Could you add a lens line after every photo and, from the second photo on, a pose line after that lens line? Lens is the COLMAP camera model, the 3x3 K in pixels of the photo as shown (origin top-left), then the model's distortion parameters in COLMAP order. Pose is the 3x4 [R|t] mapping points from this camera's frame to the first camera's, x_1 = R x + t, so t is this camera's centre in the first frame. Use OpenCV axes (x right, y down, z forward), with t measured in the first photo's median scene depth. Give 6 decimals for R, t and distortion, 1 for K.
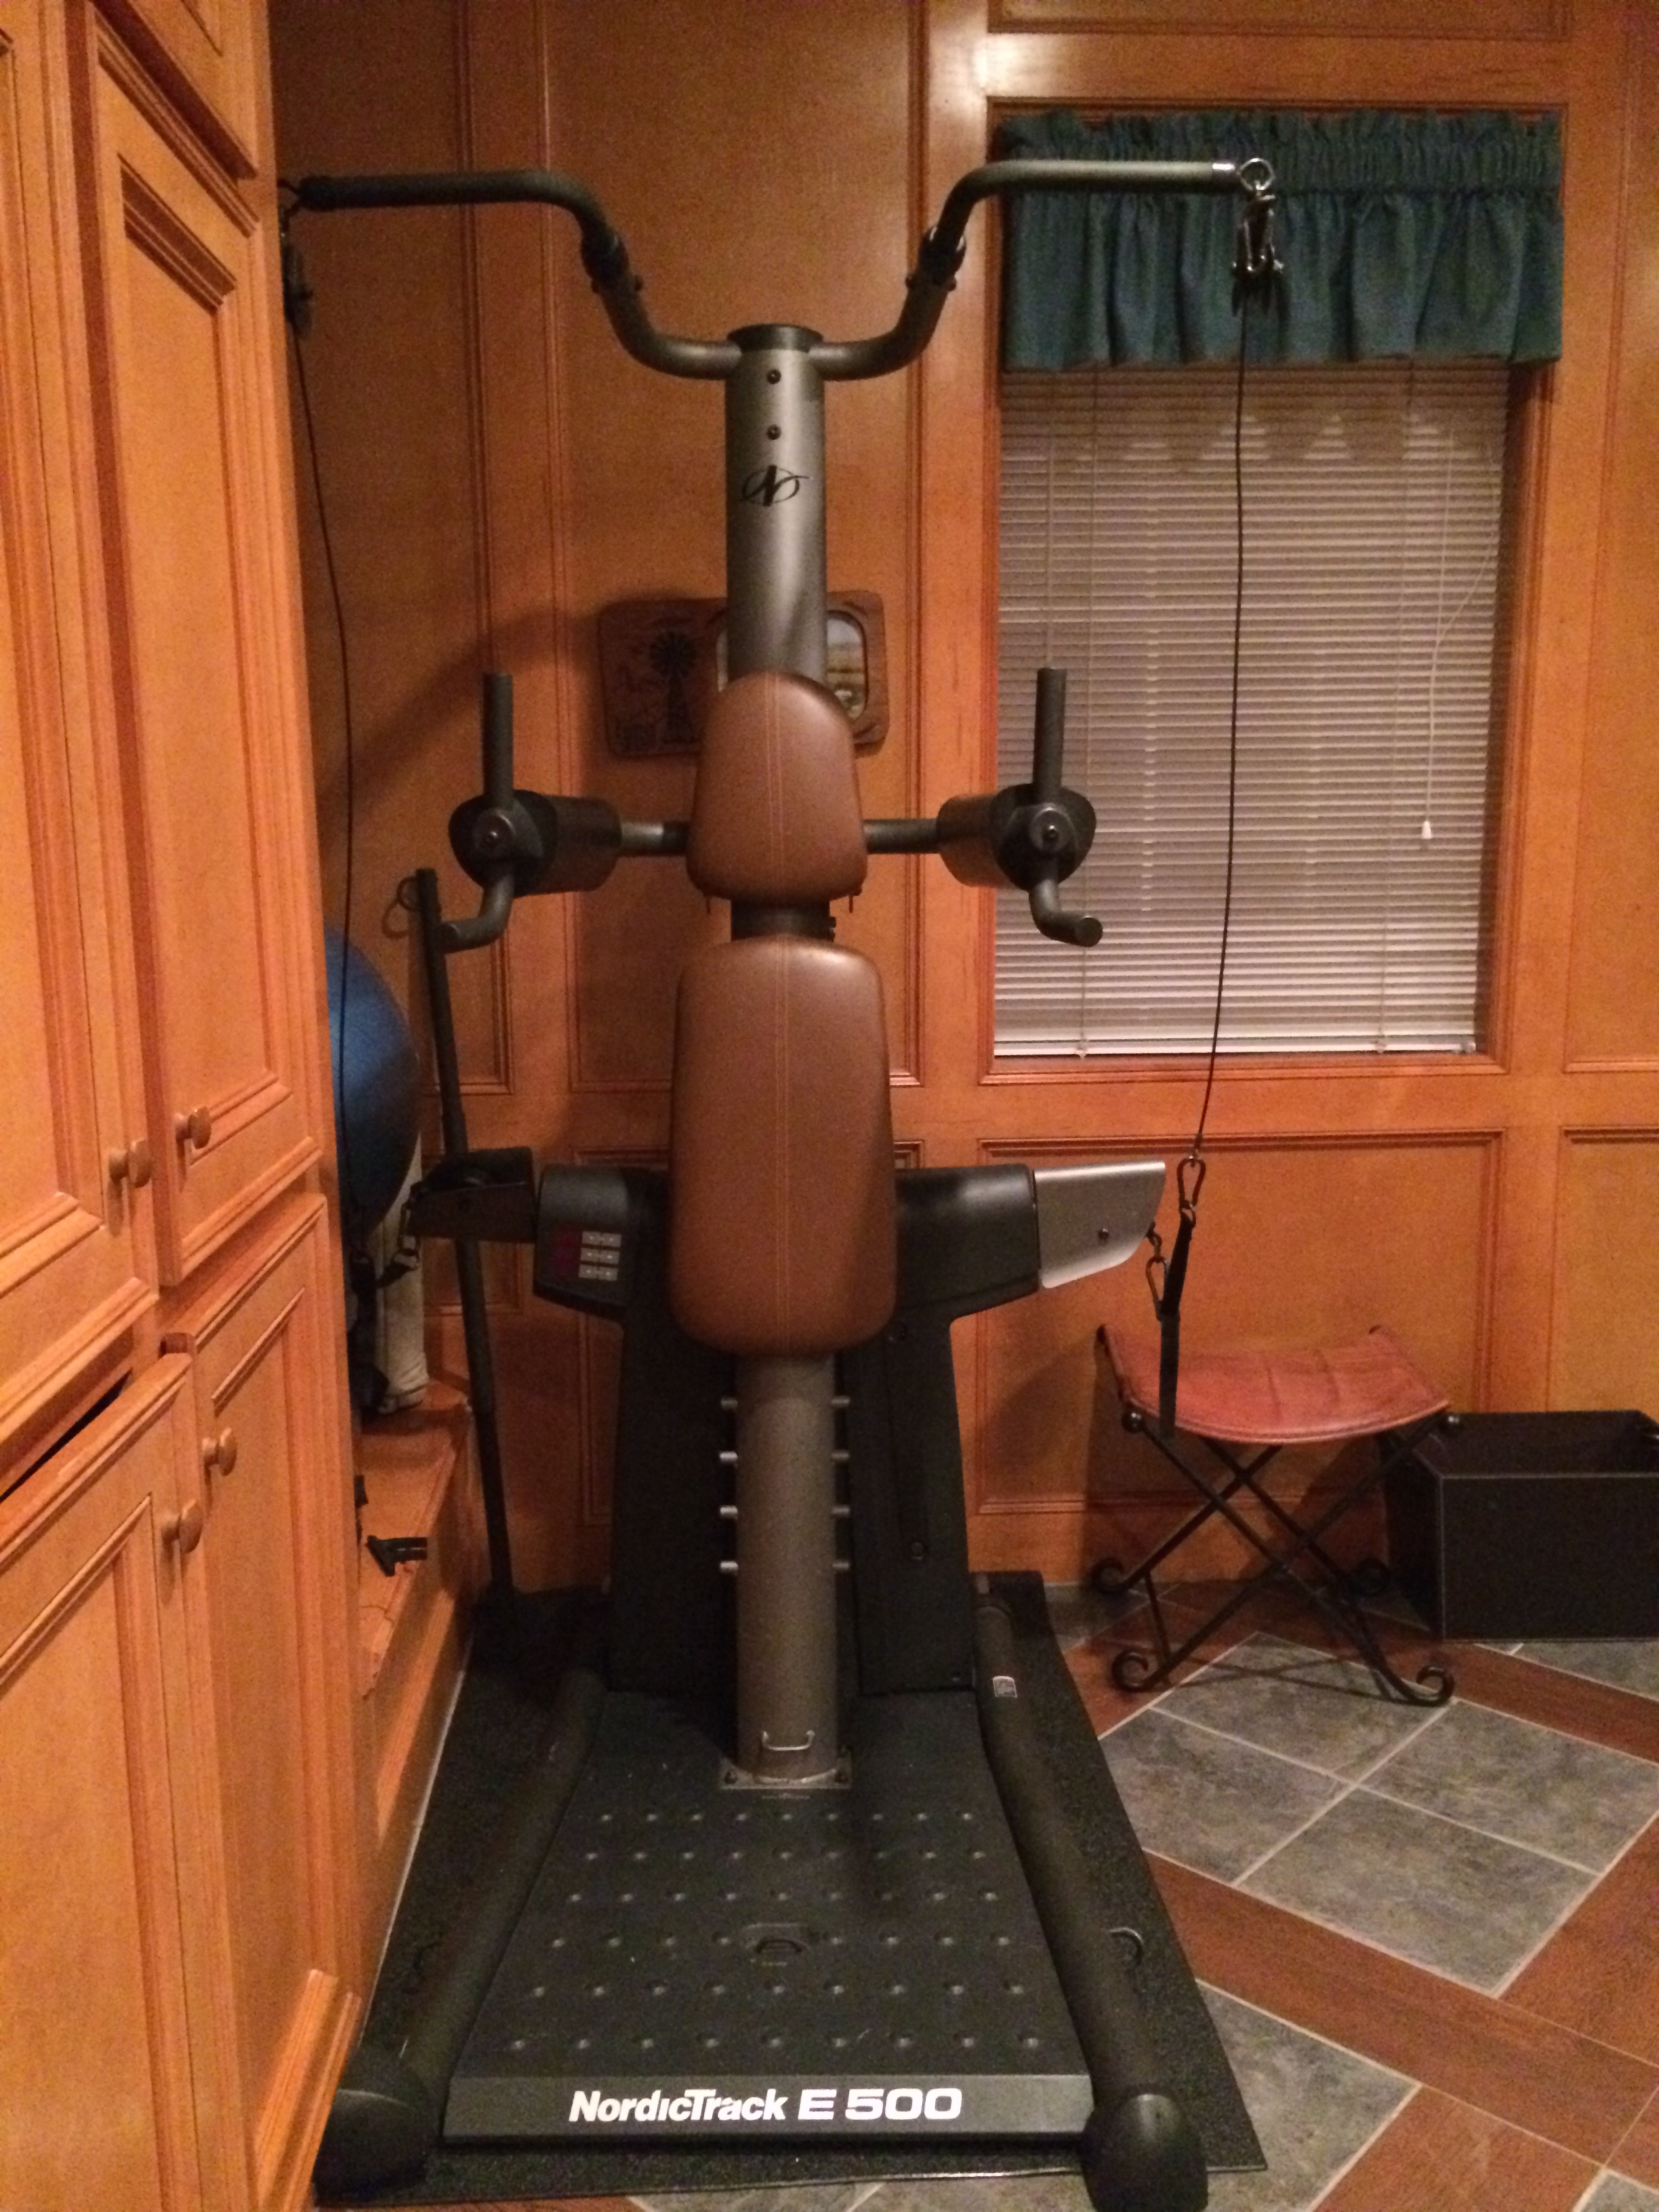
lens RADIAL K [[1918.3, 0, 819.0], [0, 1918.3, 1111.7], [0, 0, 1]] dist [0.044877, -0.039090]
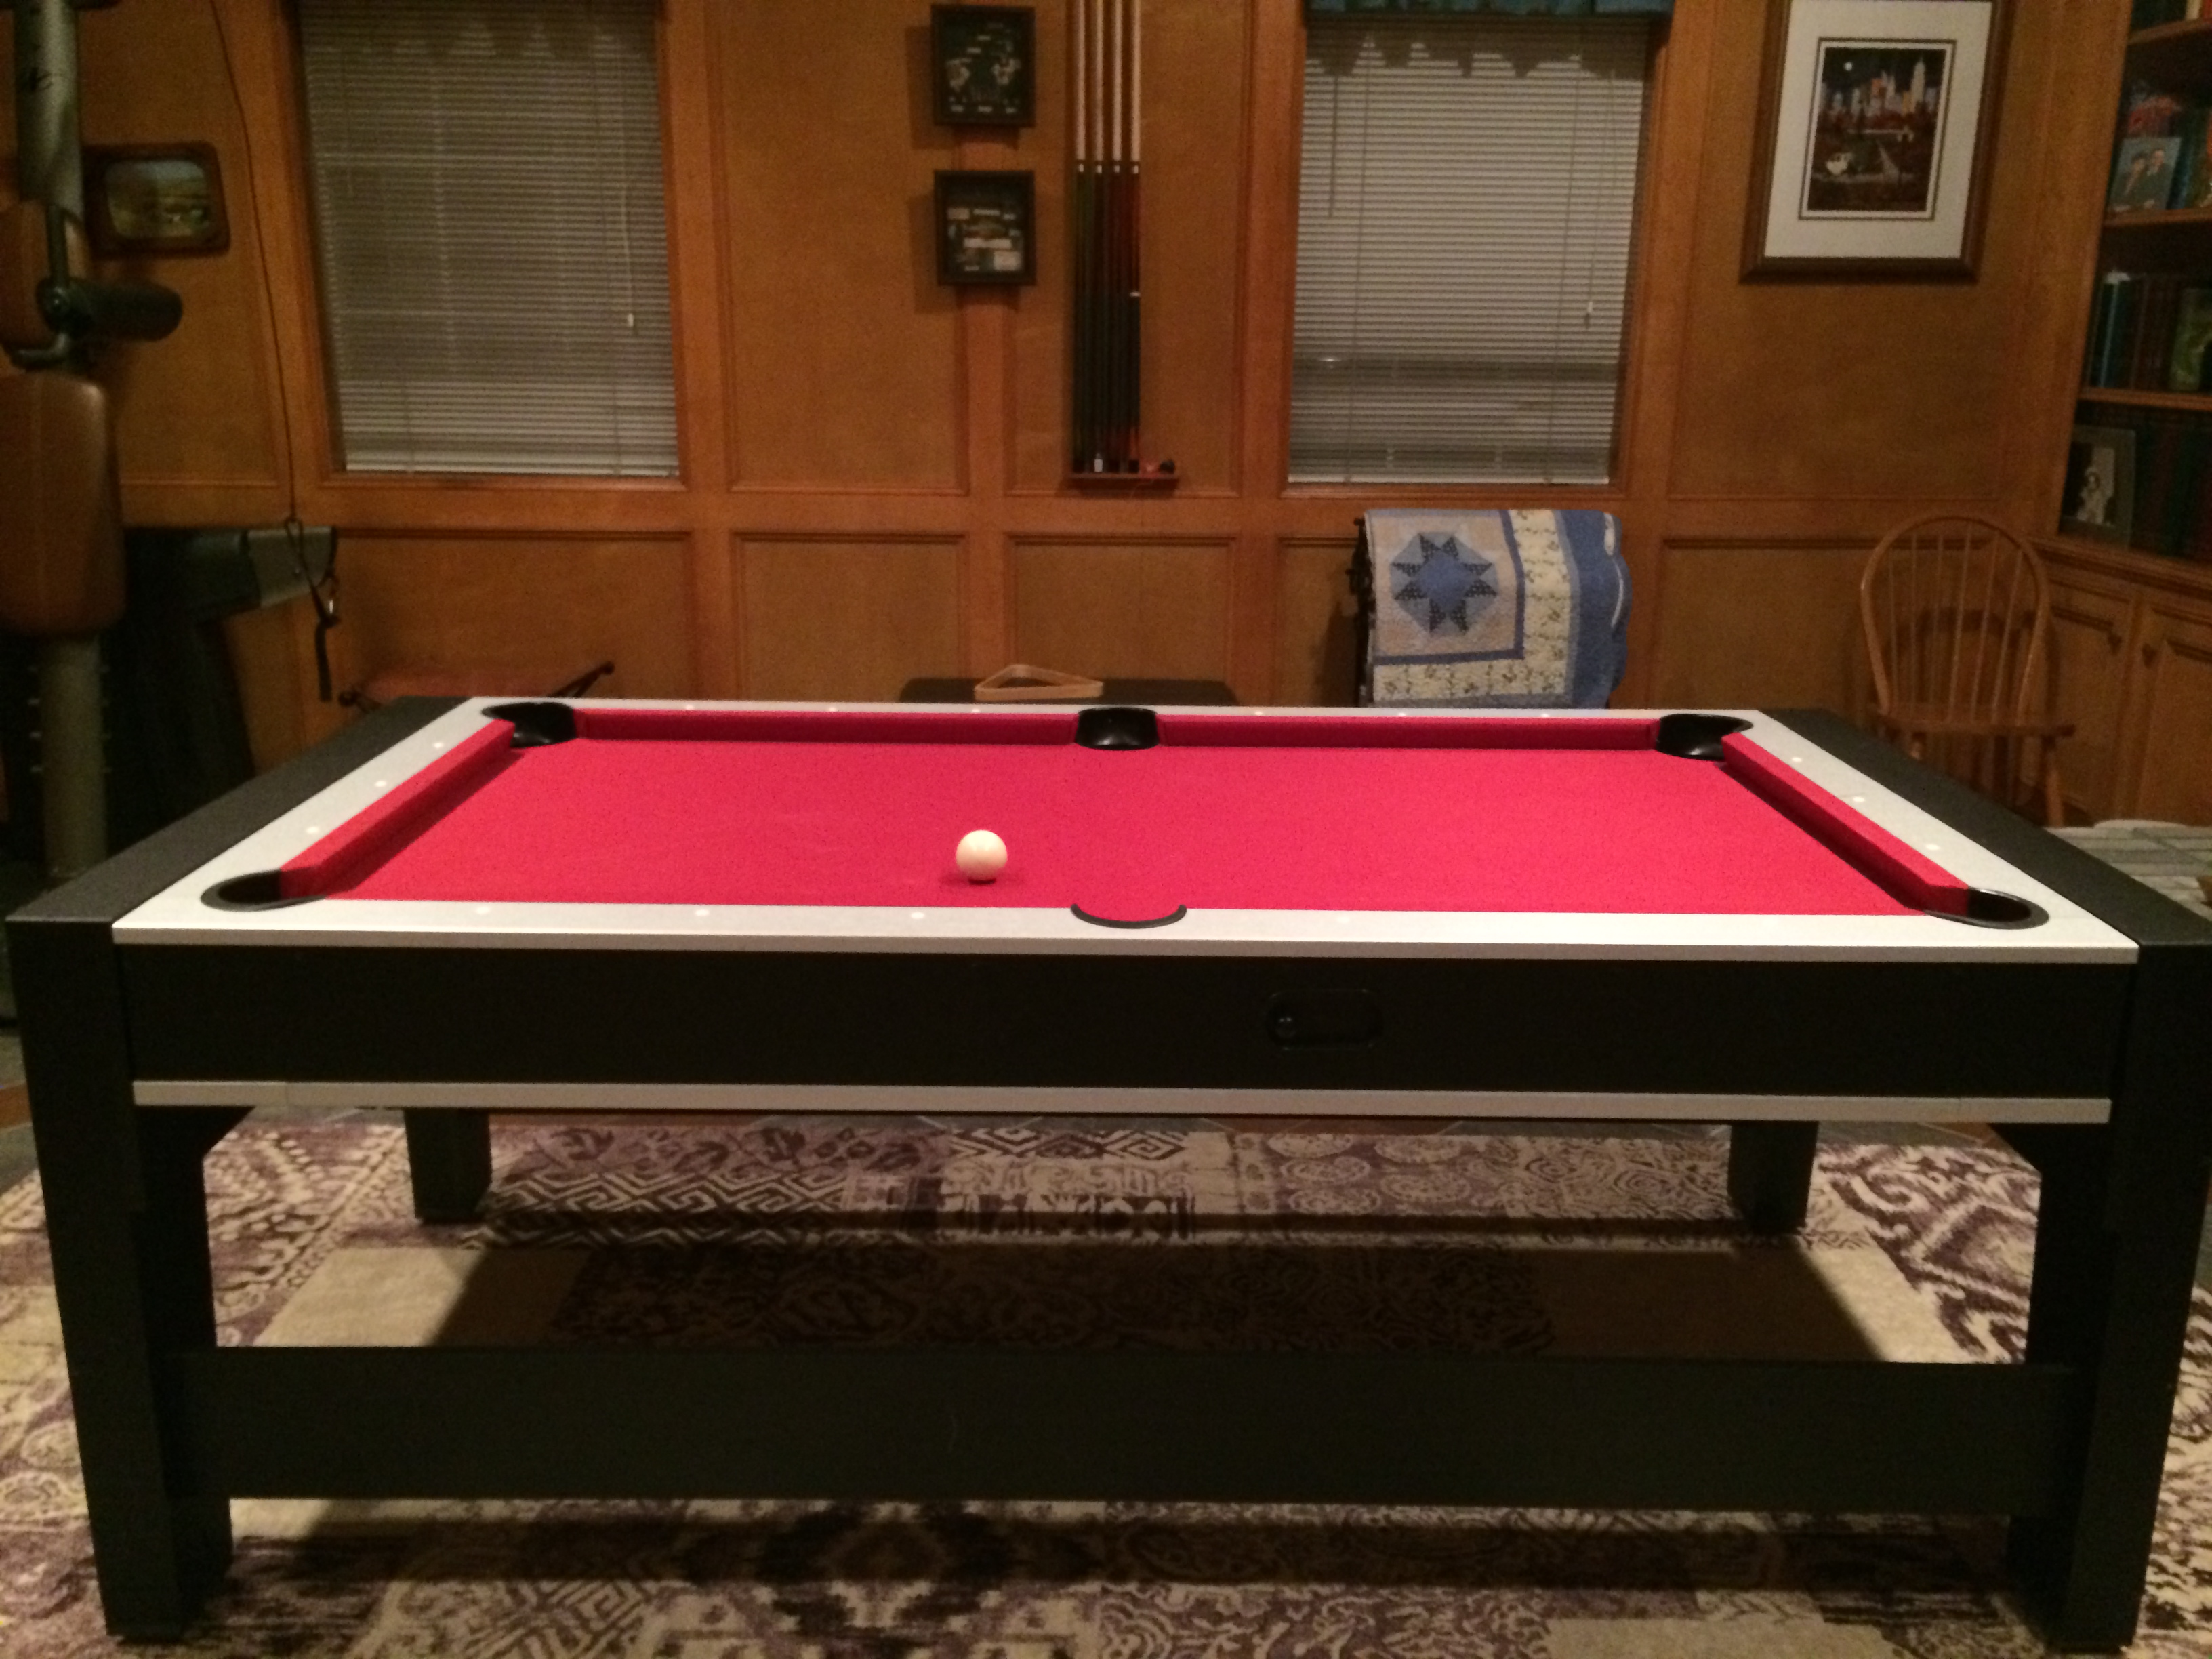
lens RADIAL K [[1918.3, 0, 1111.9], [0, 1918.3, 824.8], [0, 0, 1]] dist [0.044877, -0.039090]
pose [[0.999208, 0.030355, -0.025745, 0.744616], [-0.027584, 0.994412, 0.101898, 0.076837], [0.028694, -0.101107, 0.994462, -0.492042]]
